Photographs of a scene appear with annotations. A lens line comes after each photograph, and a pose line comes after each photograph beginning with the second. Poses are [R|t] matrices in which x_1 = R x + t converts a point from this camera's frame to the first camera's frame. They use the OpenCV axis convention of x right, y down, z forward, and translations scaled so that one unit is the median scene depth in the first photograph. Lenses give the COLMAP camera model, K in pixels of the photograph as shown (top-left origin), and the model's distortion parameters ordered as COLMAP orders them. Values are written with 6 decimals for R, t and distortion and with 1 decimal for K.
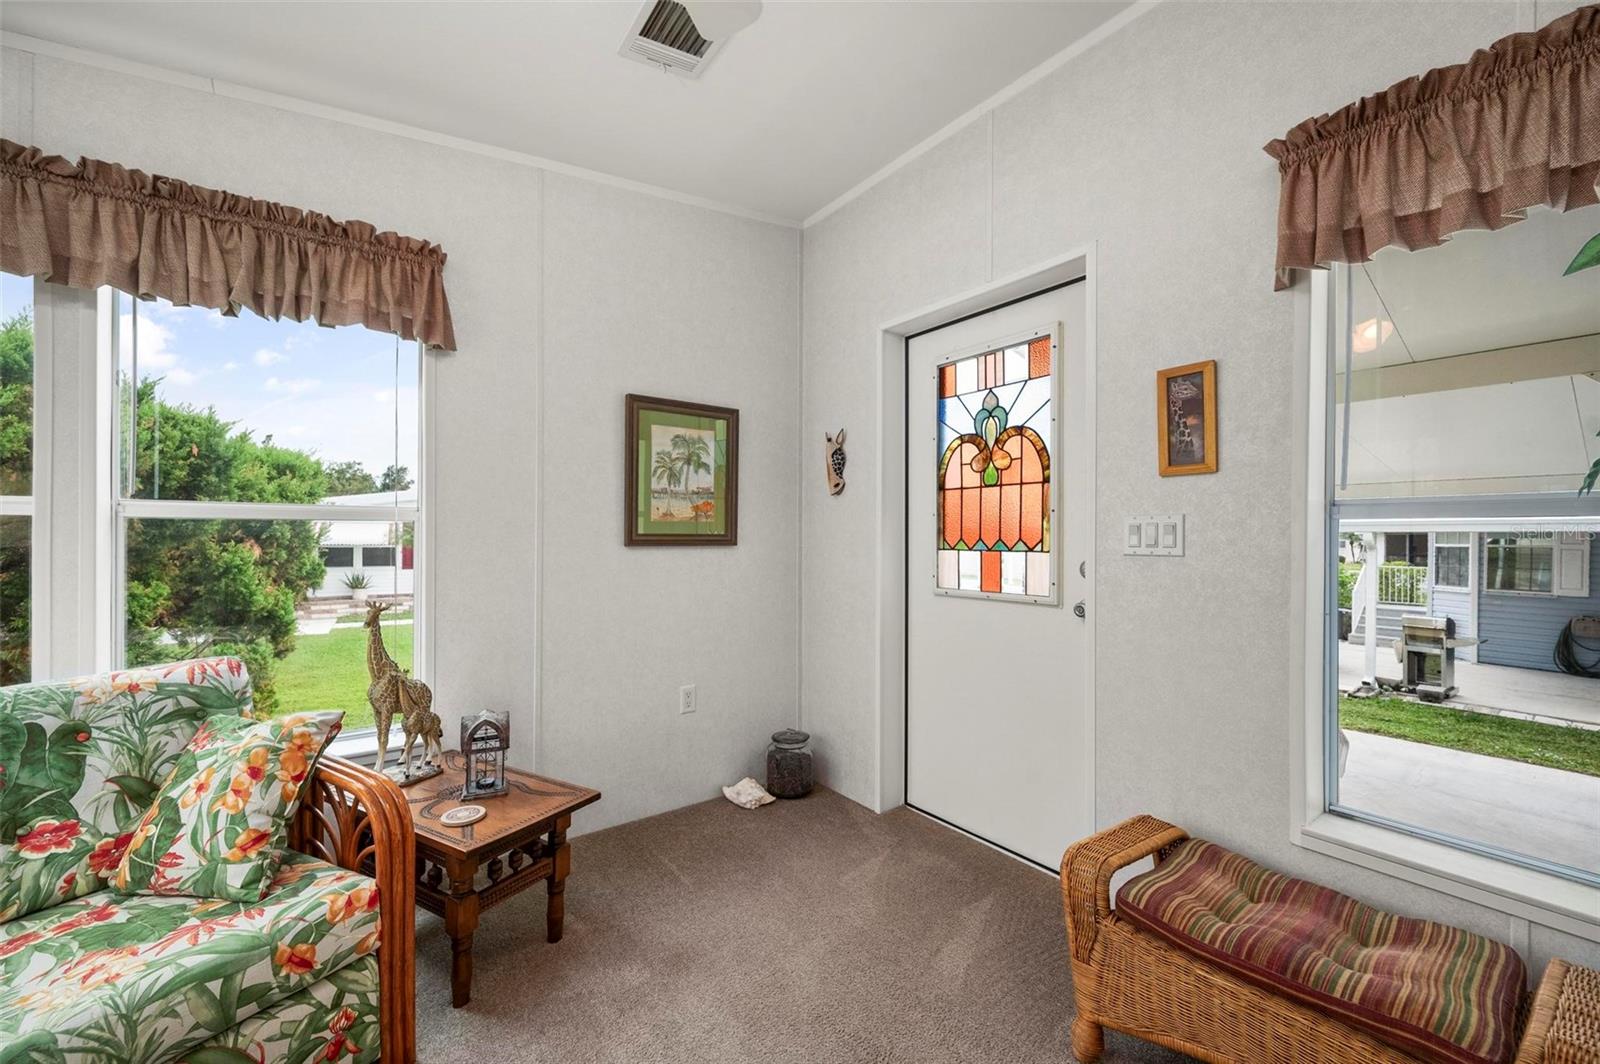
lens RADIAL K [[633.1, 0, 800.0], [0, 633.1, 536.3], [0, 0, 1]] dist [-0.000494, 0.000064]
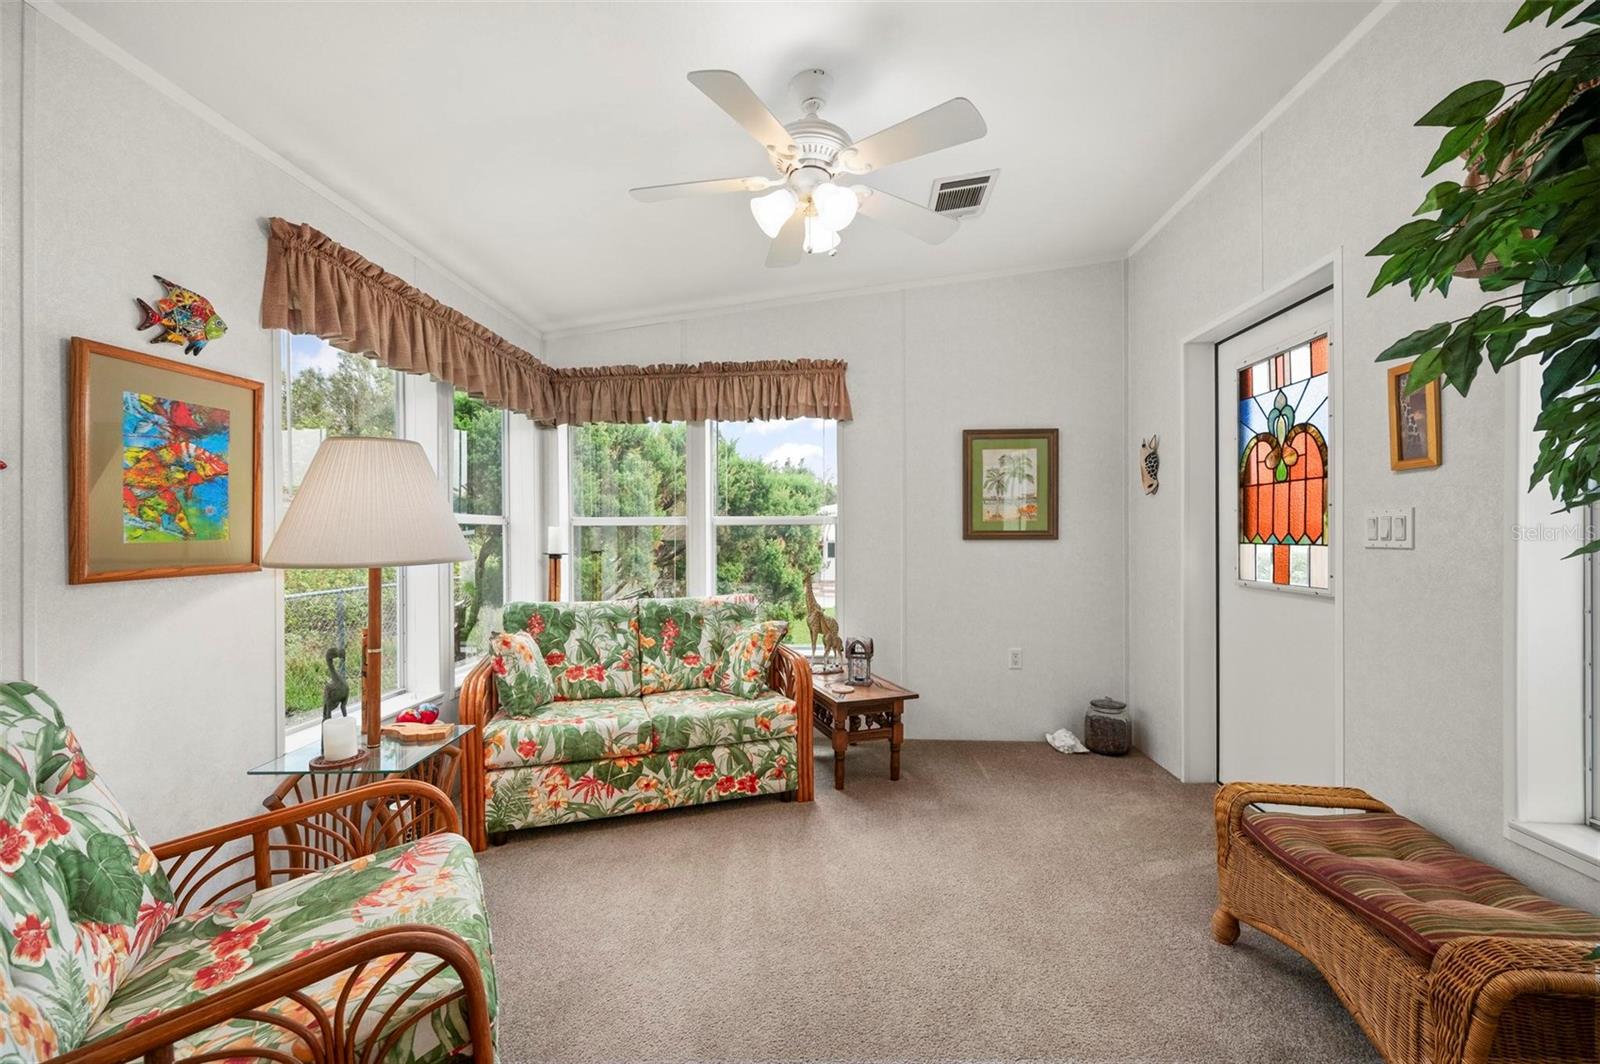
lens RADIAL K [[628.8, 0, 800.3], [0, 628.8, 530.9], [0, 0, 1]] dist [0.000389, 0.000161]
pose [[0.761452, -0.008749, -0.648162, 0.386010], [0.006616, 0.999962, -0.005726, 0.001587], [0.648188, 0.000071, 0.761481, -0.313175]]
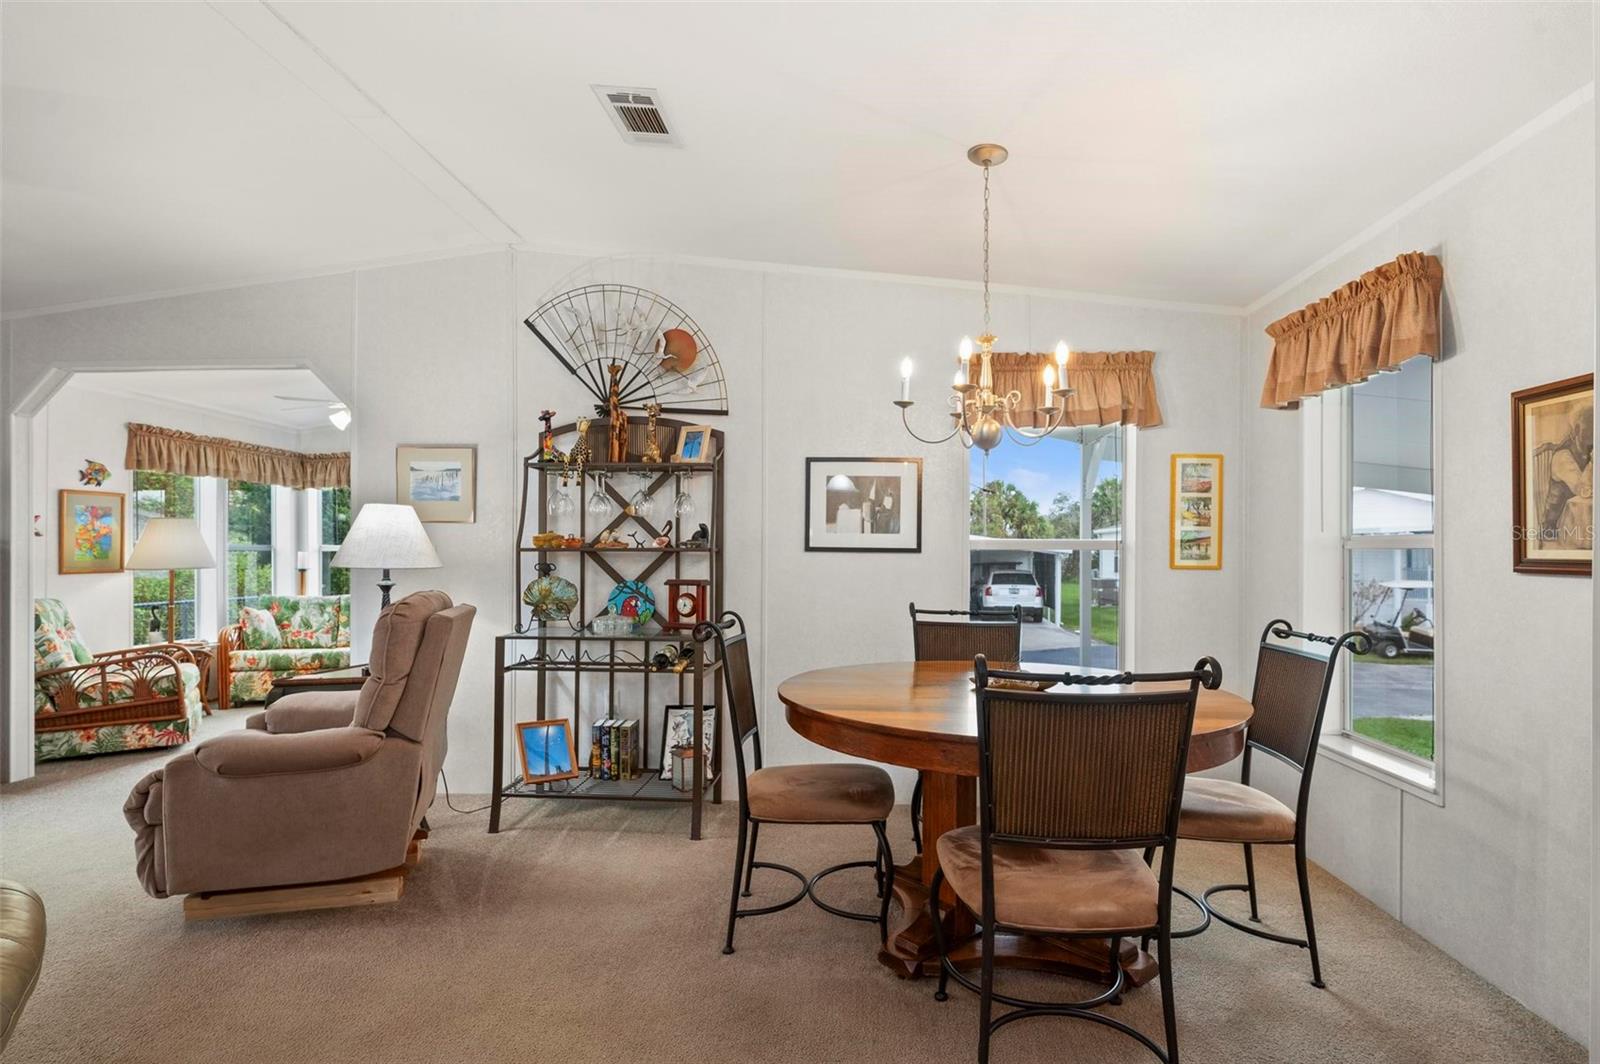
lens RADIAL K [[817.3, 0, 804.8], [0, 817.3, 546.2], [0, 0, 1]] dist [-0.001767, -0.000466]
pose [[0.754949, -0.011725, -0.655679, 2.725027], [0.005058, 0.999915, -0.012056, 0.004942], [0.655764, 0.005785, 0.754943, -0.695936]]
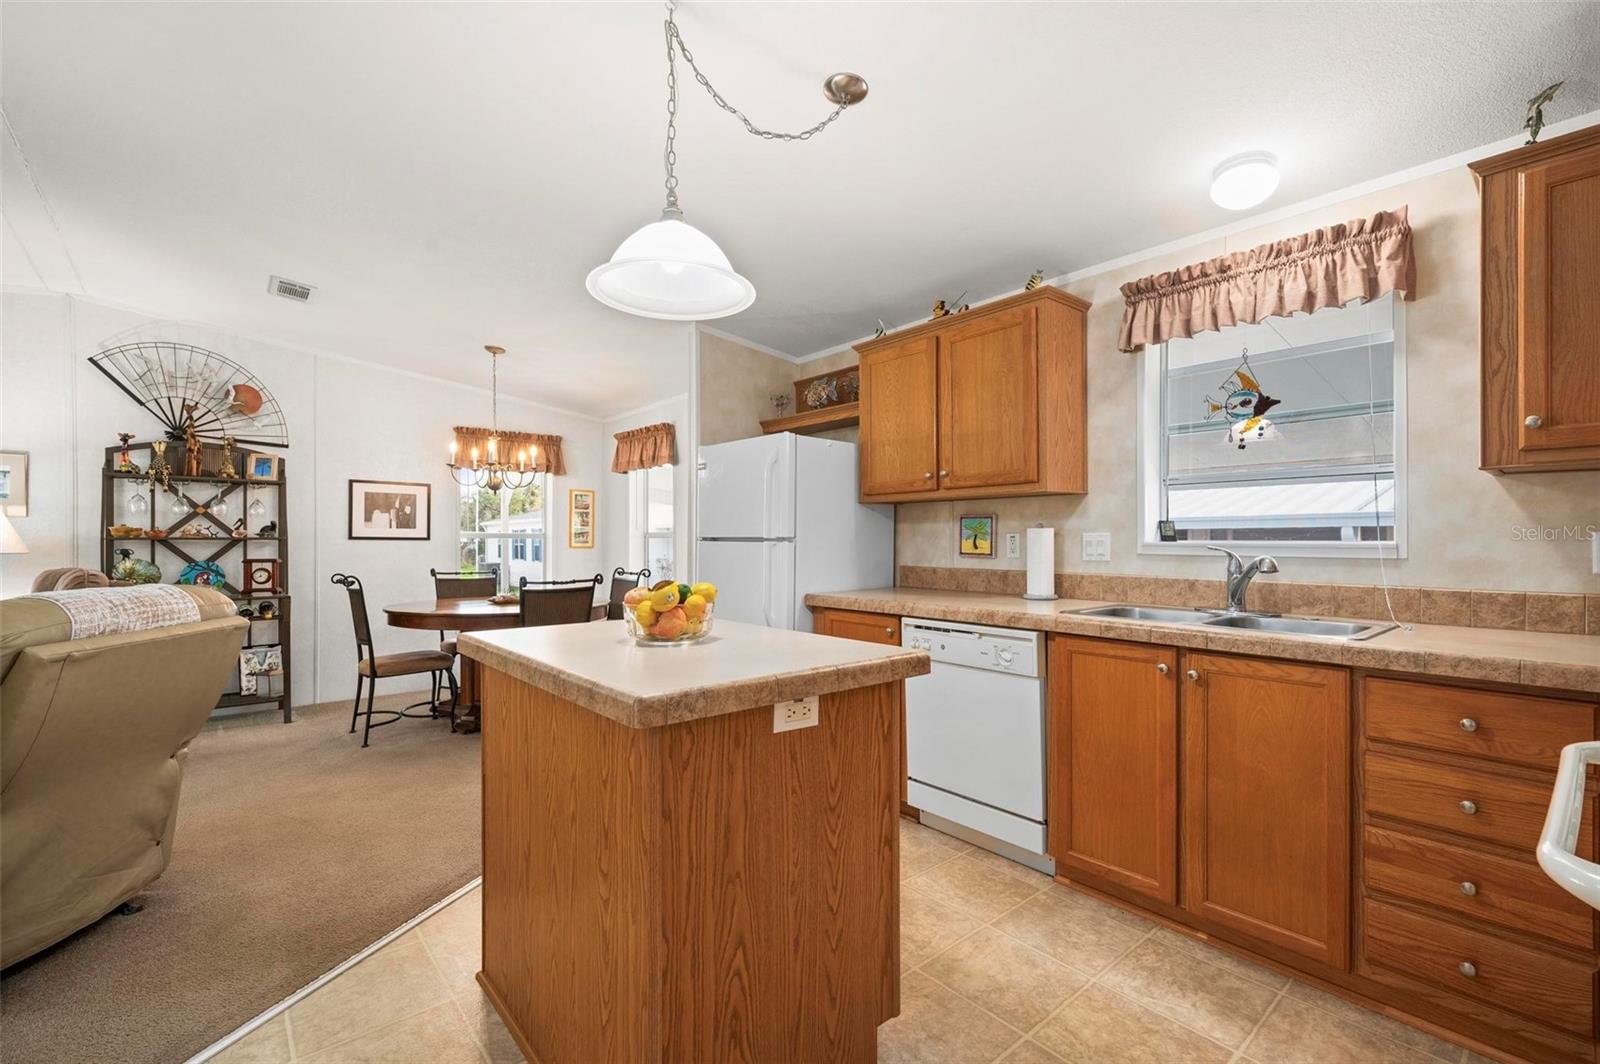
lens RADIAL K [[699.5, 0, 796.3], [0, 699.5, 542.4], [0, 0, 1]] dist [0.000749, -0.000090]
pose [[0.998210, -0.010885, 0.058815, 2.945614], [0.010667, 0.999935, 0.004026, 0.011604], [-0.058855, -0.003391, 0.998261, -1.853978]]
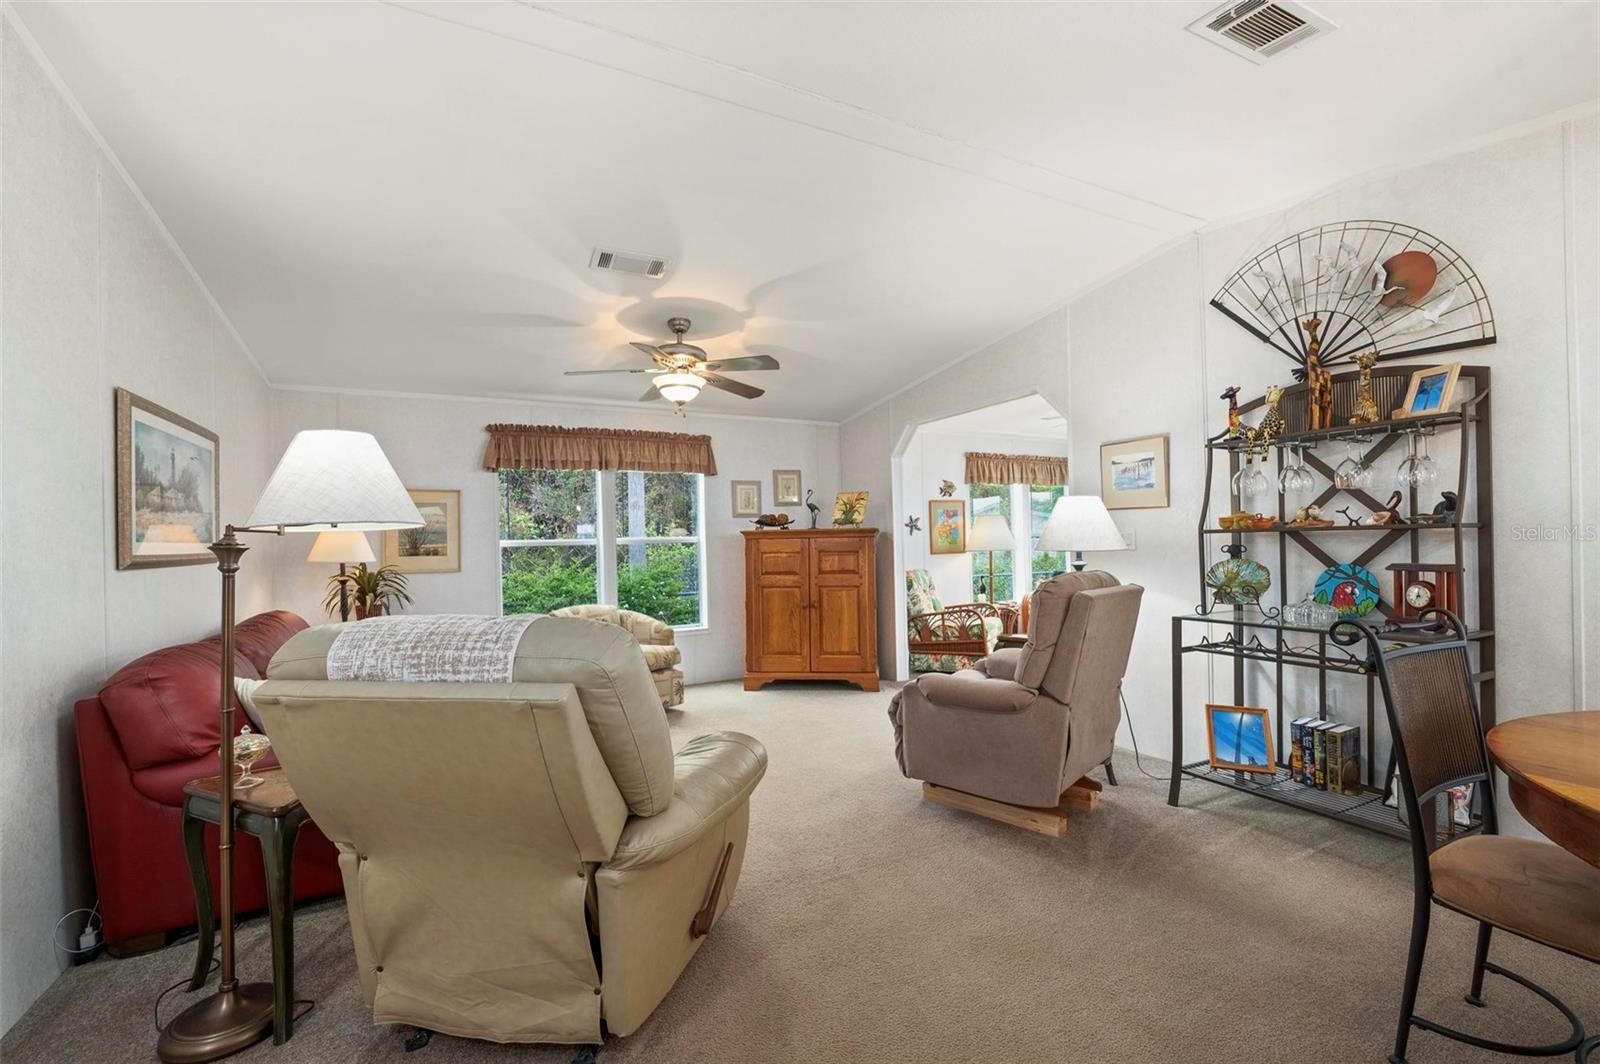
lens RADIAL K [[675.9, 0, 797.4], [0, 675.9, 540.7], [0, 0, 1]] dist [-0.002125, -0.000620]
pose [[-0.169479, -0.006857, -0.985510, 2.694015], [0.020511, 0.999735, -0.010484, 0.004938], [0.985320, -0.021990, -0.169293, -0.388383]]
